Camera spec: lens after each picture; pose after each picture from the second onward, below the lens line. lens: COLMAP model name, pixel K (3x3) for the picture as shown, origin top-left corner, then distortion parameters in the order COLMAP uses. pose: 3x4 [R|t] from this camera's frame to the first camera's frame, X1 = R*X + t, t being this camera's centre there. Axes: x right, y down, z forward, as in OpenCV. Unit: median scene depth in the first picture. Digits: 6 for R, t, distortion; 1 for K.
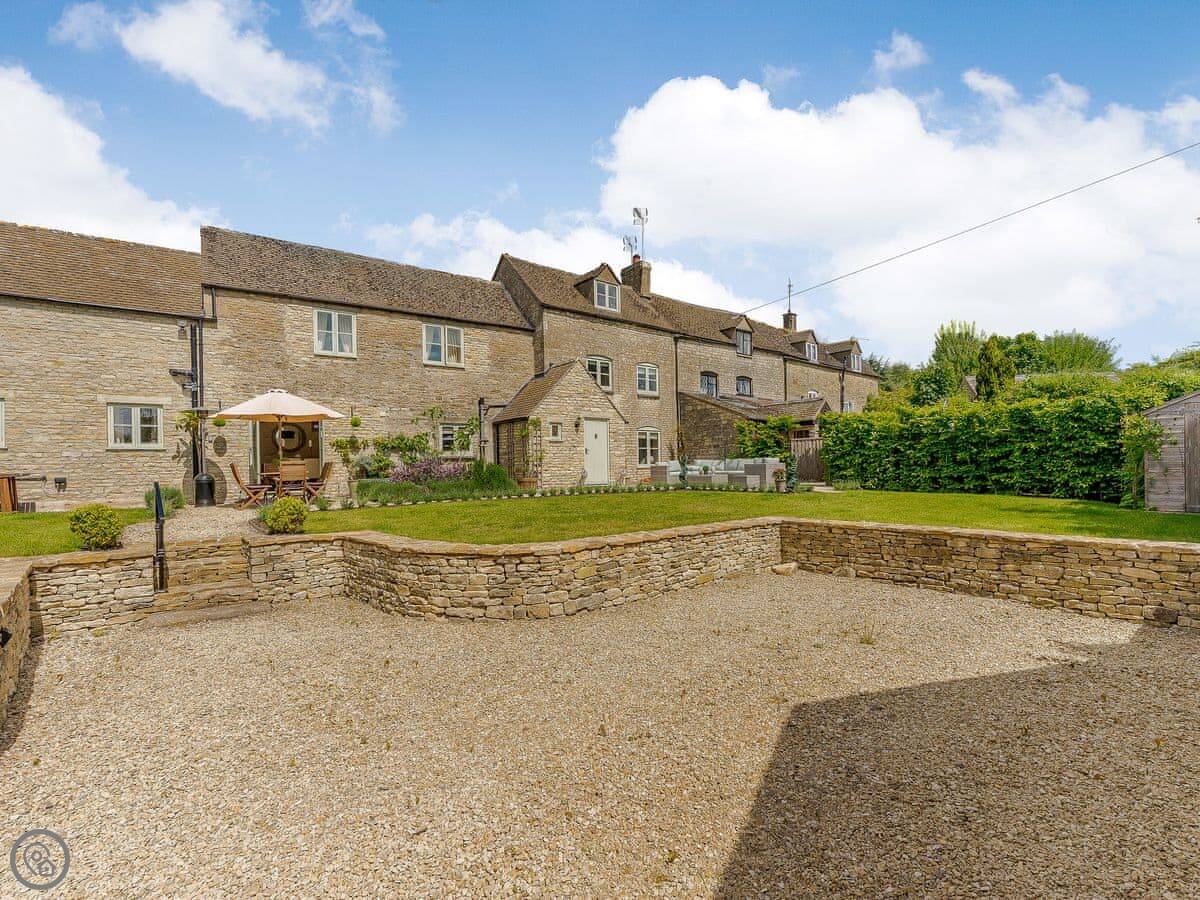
lens RADIAL K [[596.8, 0, 654.9], [0, 596.8, 453.3], [0, 0, 1]] dist [-0.000034, 0.000026]
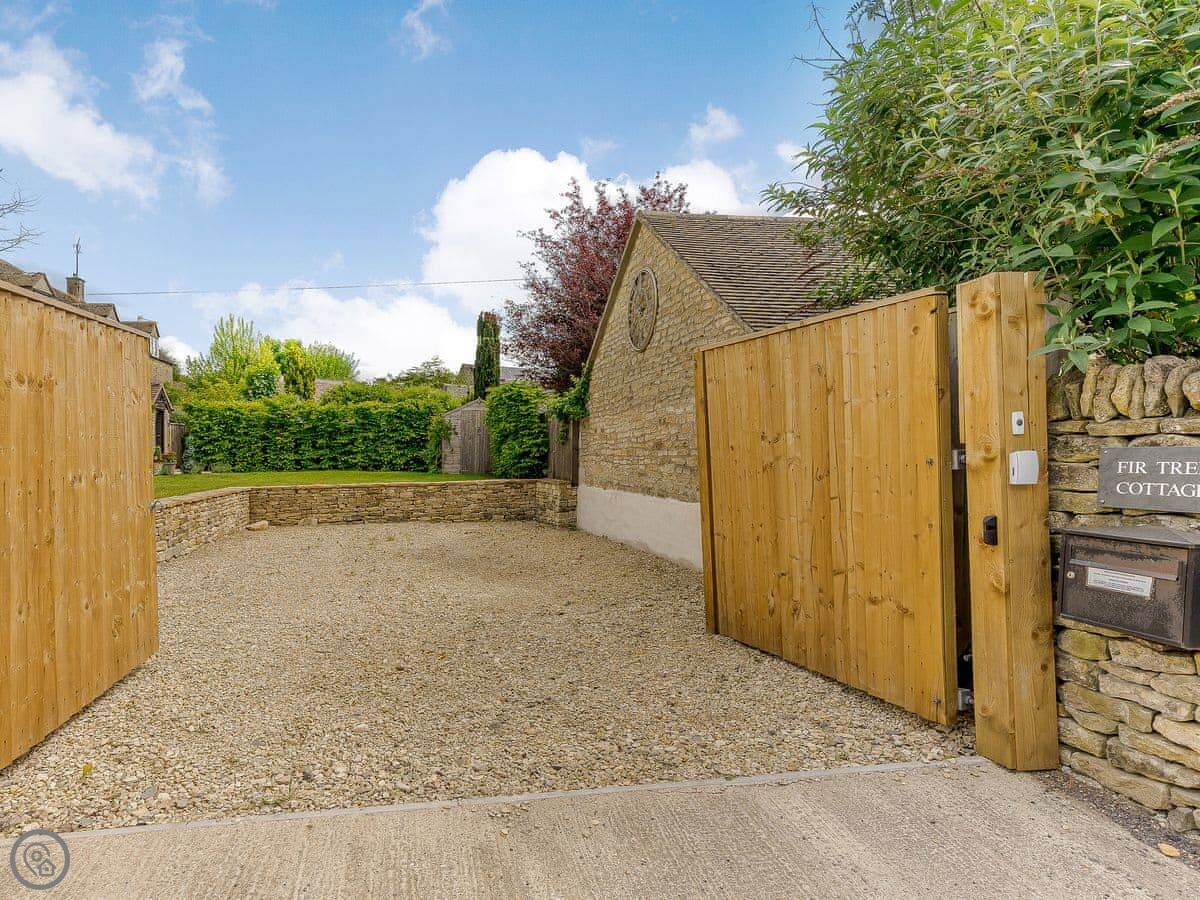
lens RADIAL K [[644.9, 0, 597.6], [0, 644.9, 448.3], [0, 0, 1]] dist [0.000839, 0.000134]
pose [[0.474257, 0.006907, 0.880360, -0.435978], [0.000353, 0.999968, -0.008036, 0.030424], [-0.880387, 0.004122, 0.474239, -0.176108]]
